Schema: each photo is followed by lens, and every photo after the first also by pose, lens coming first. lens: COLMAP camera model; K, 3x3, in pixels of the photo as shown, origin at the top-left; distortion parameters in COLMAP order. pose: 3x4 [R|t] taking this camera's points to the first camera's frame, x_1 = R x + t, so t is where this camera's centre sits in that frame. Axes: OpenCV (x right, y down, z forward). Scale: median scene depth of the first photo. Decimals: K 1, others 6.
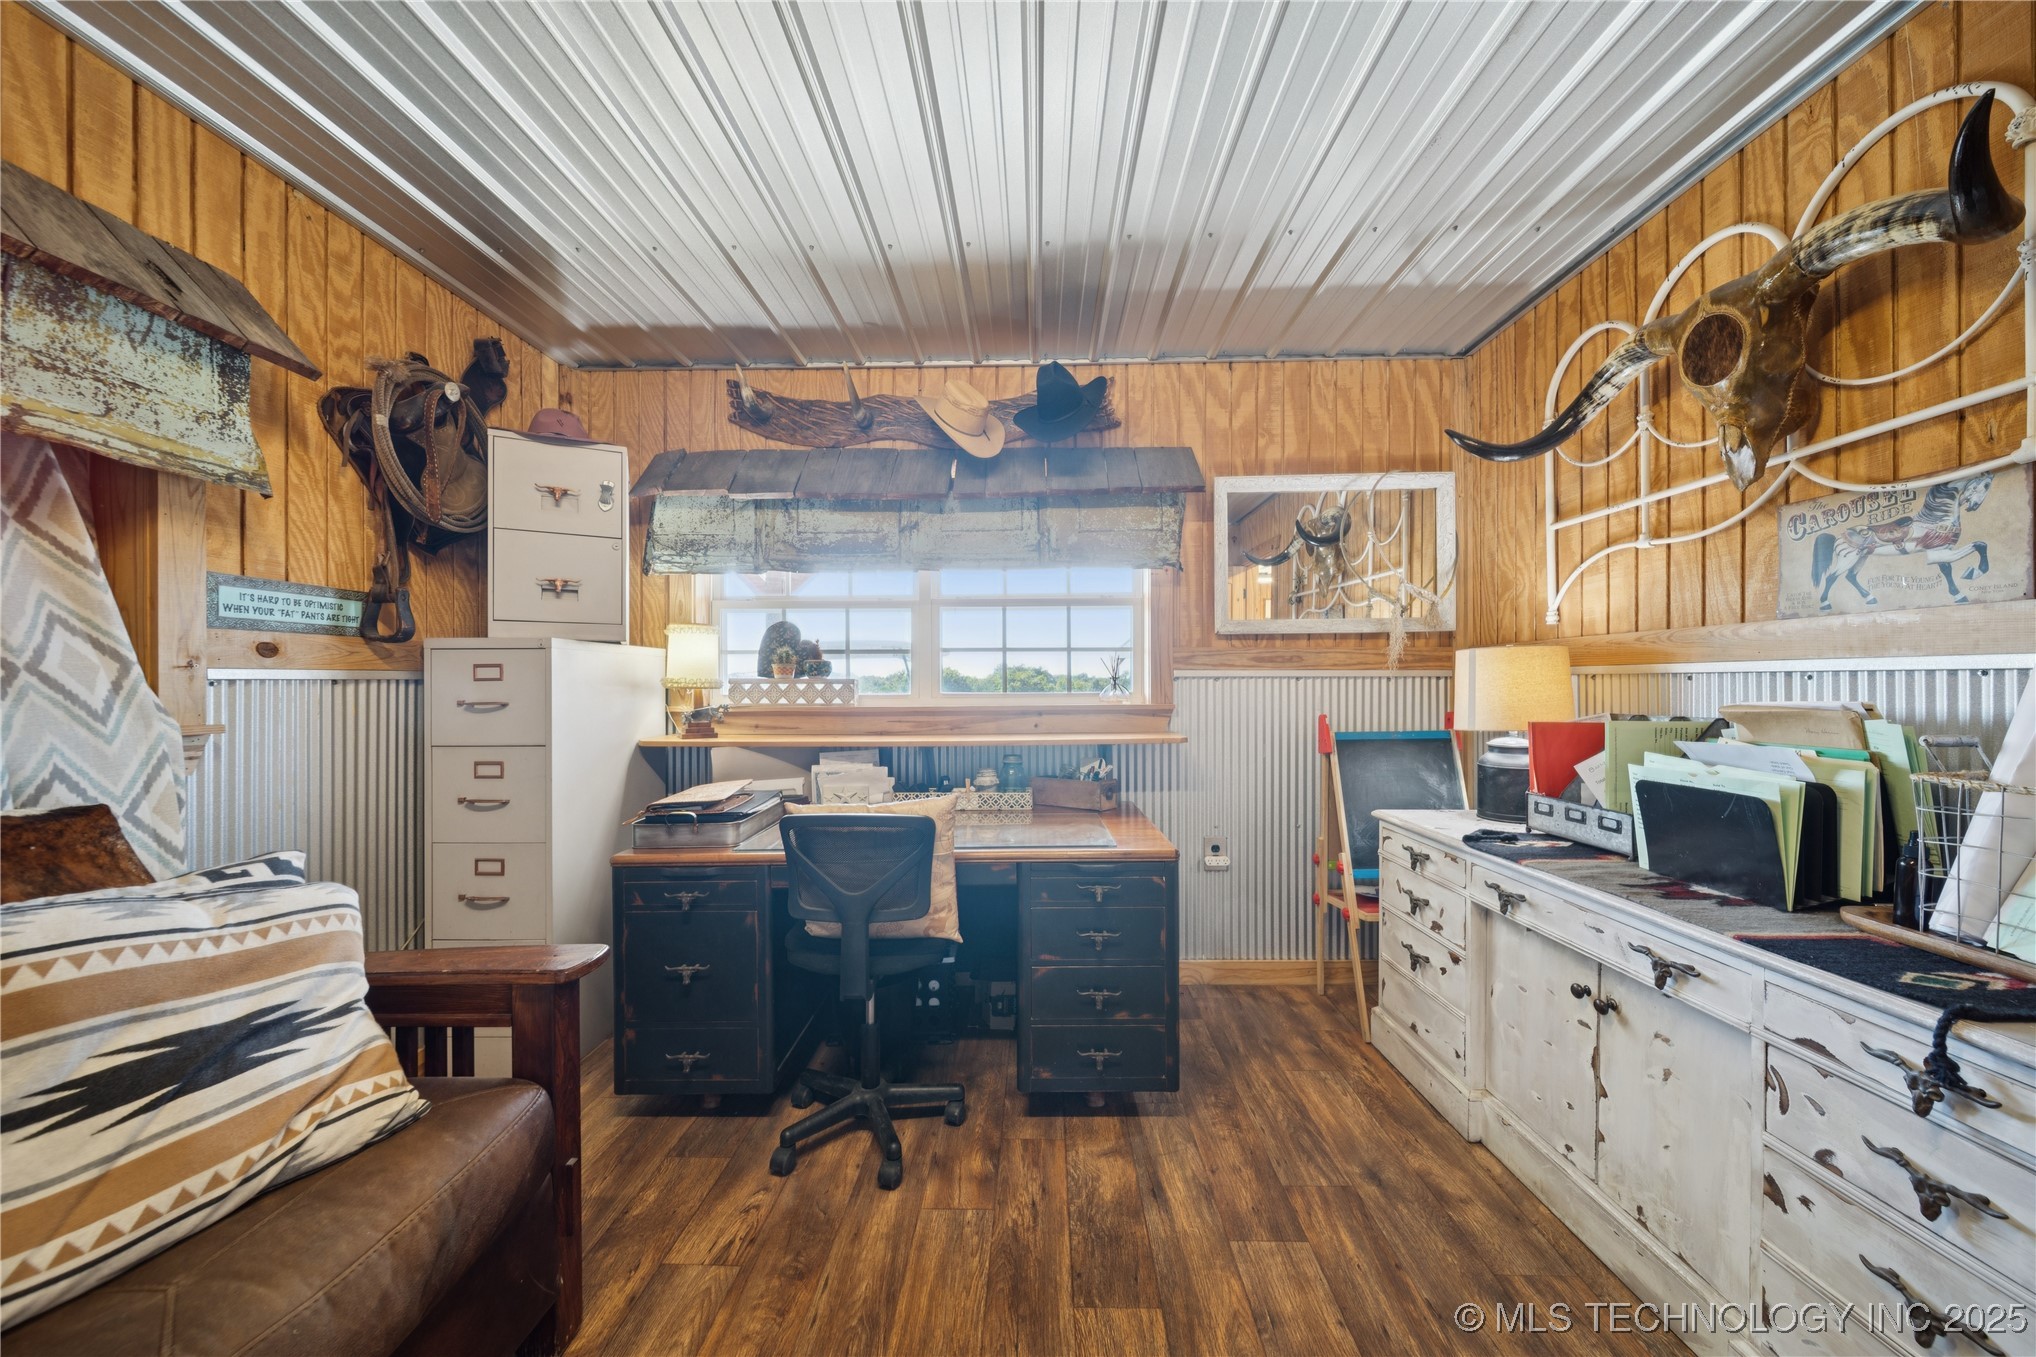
lens RADIAL K [[715.7, 0, 1018.9], [0, 715.7, 675.0], [0, 0, 1]] dist [0.001557, -0.001403]
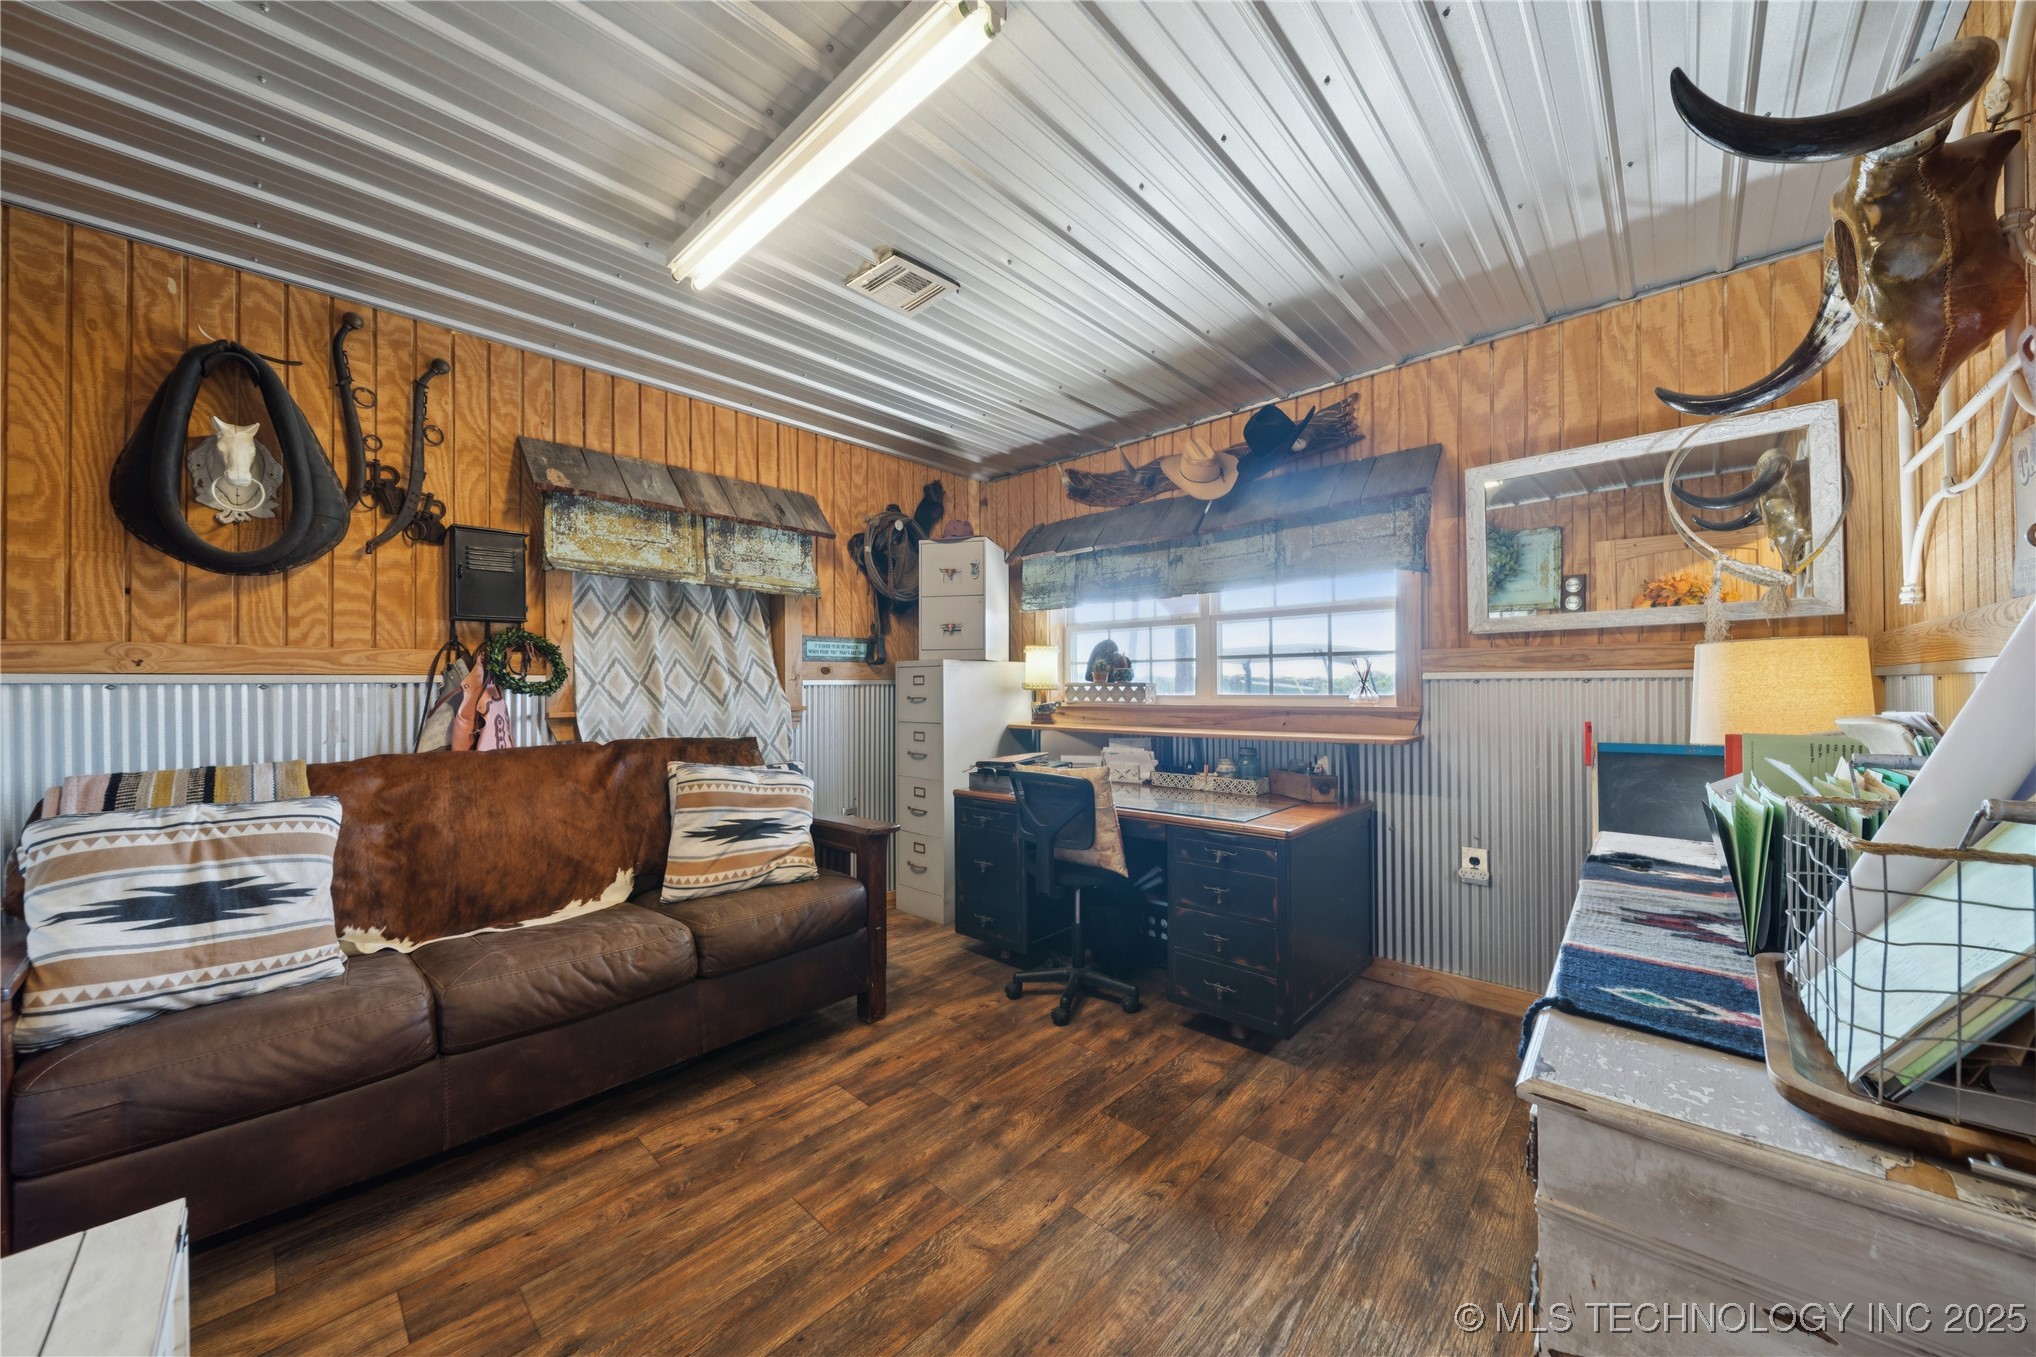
lens RADIAL K [[713.0, 0, 1027.1], [0, 713.0, 668.7], [0, 0, 1]] dist [0.001506, 0.000055]
pose [[0.750962, -0.016291, -0.660145, 0.592692], [0.010077, 0.999862, -0.013211, -0.006065], [0.660269, 0.003269, 0.751022, -0.127578]]
